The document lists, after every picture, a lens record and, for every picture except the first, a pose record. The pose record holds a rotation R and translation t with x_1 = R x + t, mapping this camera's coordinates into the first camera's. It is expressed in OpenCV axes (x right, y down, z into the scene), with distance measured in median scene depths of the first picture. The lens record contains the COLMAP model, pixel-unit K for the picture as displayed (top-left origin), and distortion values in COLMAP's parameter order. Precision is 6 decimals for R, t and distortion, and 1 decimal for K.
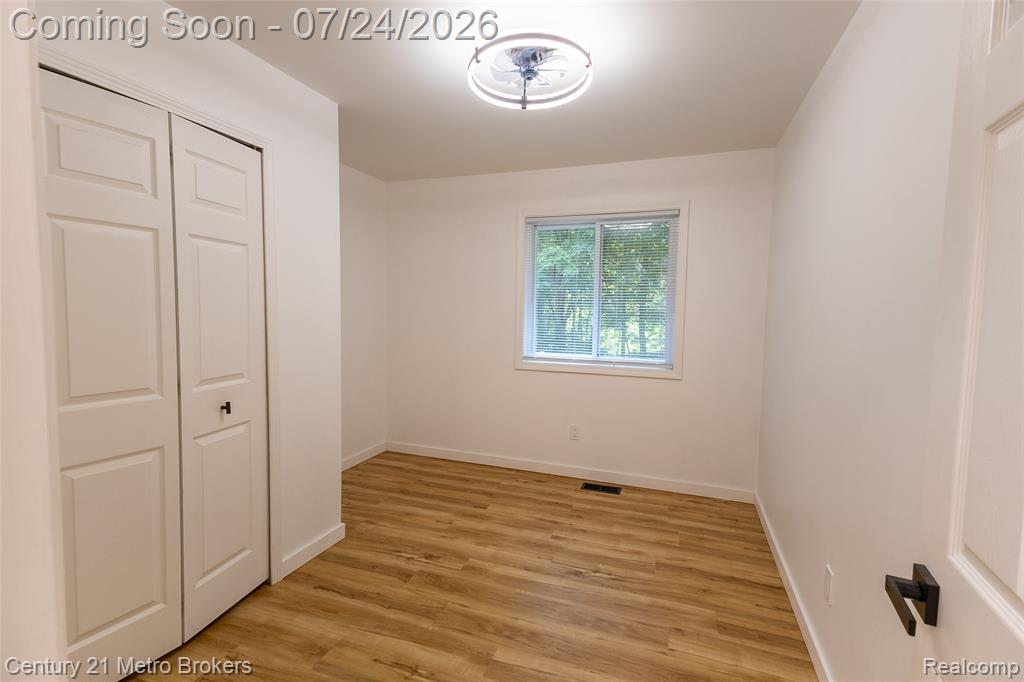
lens RADIAL K [[470.7, 0, 512.0], [0, 470.7, 341.0], [0, 0, 1]] dist [0.029104, -0.008038]
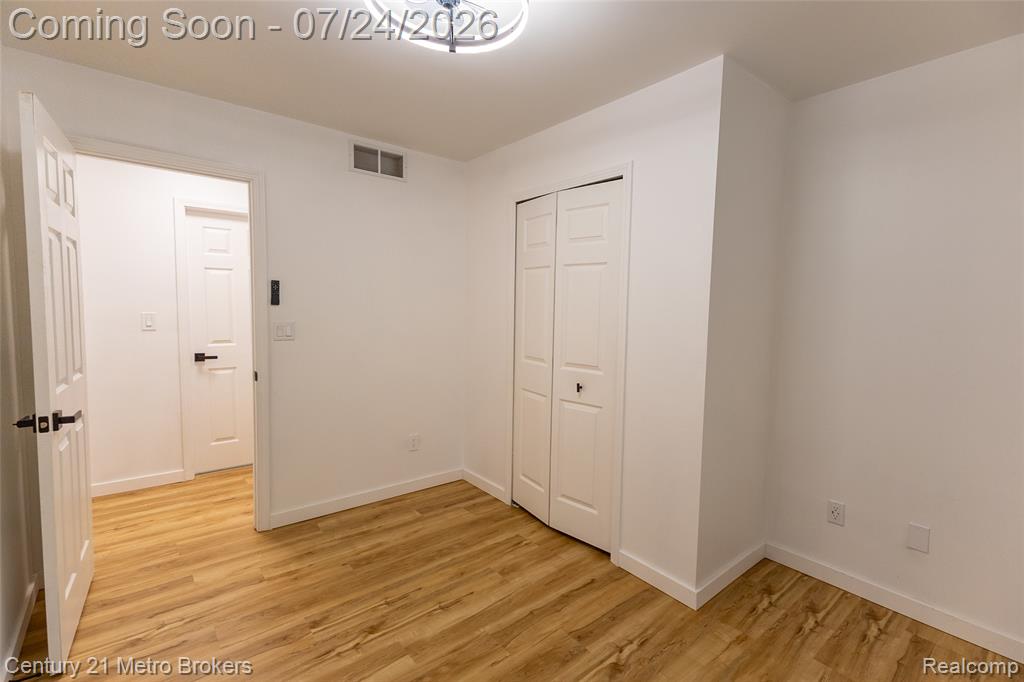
lens RADIAL K [[470.7, 0, 512.0], [0, 470.7, 341.0], [0, 0, 1]] dist [0.029104, -0.008038]
pose [[-0.526965, 0.034628, -0.849181, 0.600949], [-0.089191, 0.991399, 0.095776, -0.097318], [0.845194, 0.126210, -0.519344, 1.439256]]
